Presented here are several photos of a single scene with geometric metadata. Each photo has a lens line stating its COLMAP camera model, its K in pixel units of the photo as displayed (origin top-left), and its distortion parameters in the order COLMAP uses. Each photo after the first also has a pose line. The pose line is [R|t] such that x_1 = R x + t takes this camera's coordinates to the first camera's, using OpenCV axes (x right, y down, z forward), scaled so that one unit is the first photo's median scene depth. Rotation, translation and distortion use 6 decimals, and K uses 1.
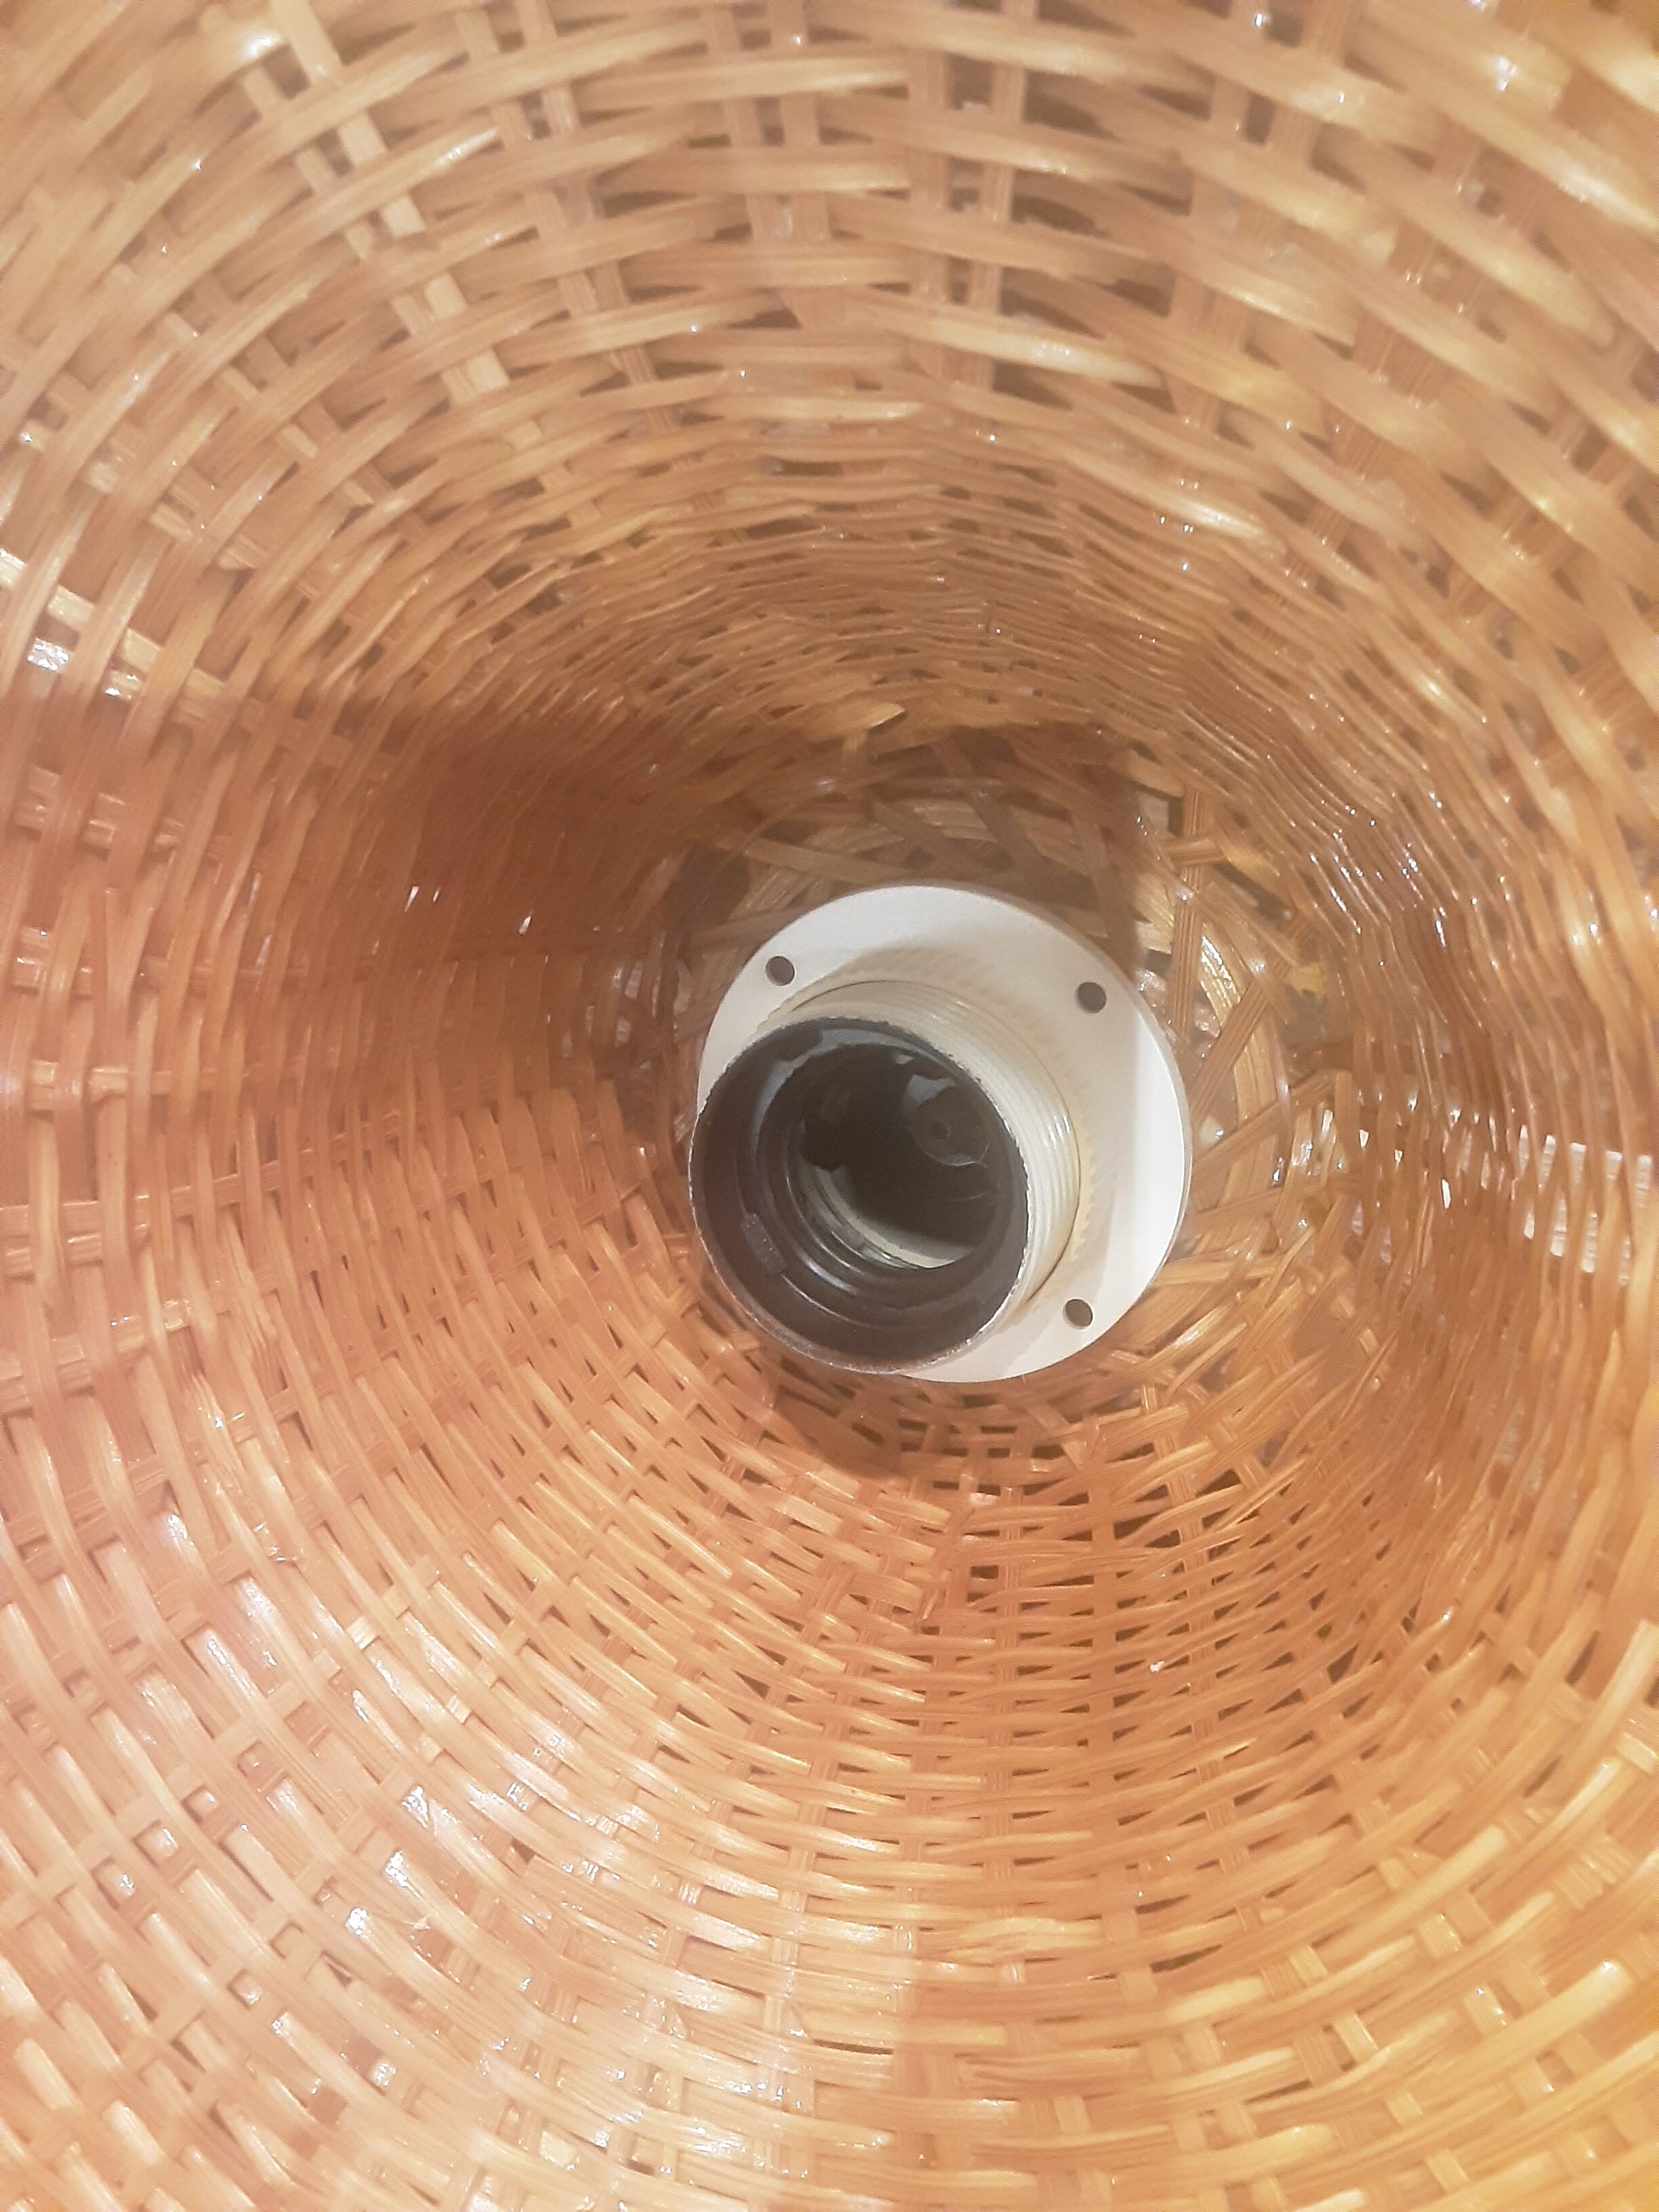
lens RADIAL K [[1800.7, 0, 847.4], [0, 1800.7, 1101.2], [0, 0, 1]] dist [0.143483, -0.224761]
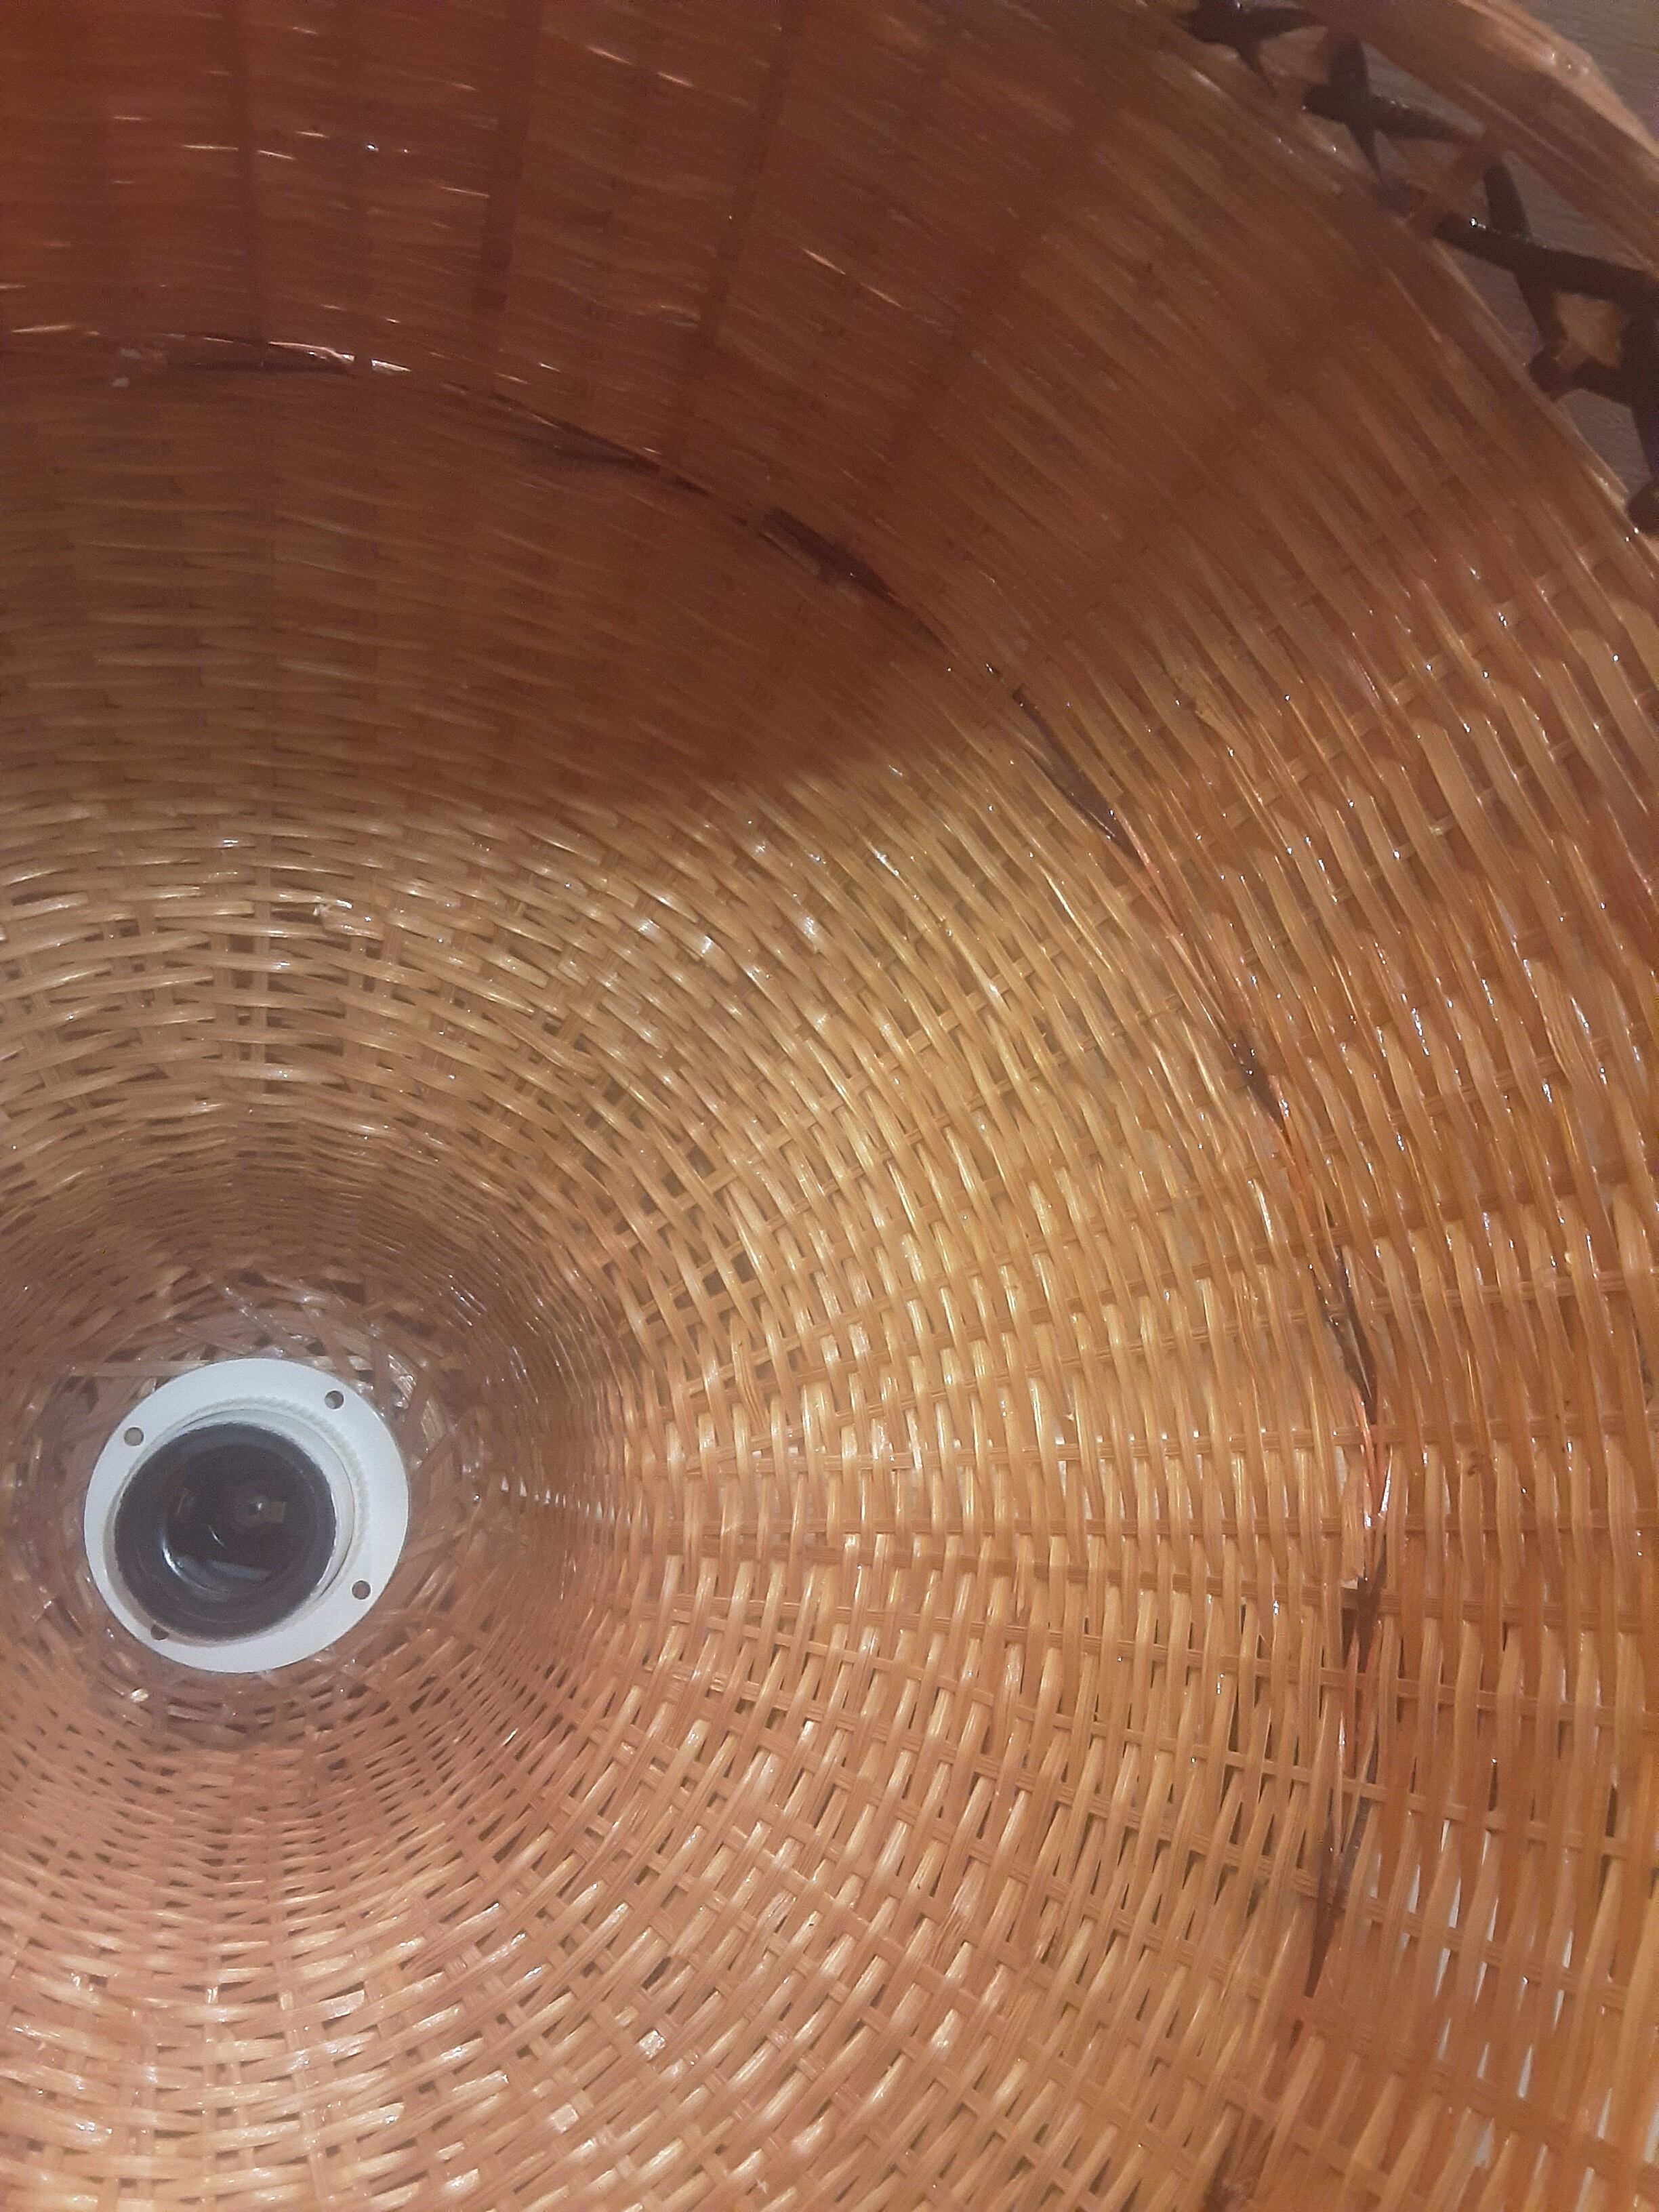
lens RADIAL K [[1842.9, 0, 826.2], [0, 1842.9, 1062.2], [0, 0, 1]] dist [0.195401, -0.325320]
pose [[0.853037, -0.109678, 0.510194, -0.493078], [0.296427, 0.906464, -0.300756, 0.468340], [-0.429486, 0.407792, 0.805759, -1.151271]]
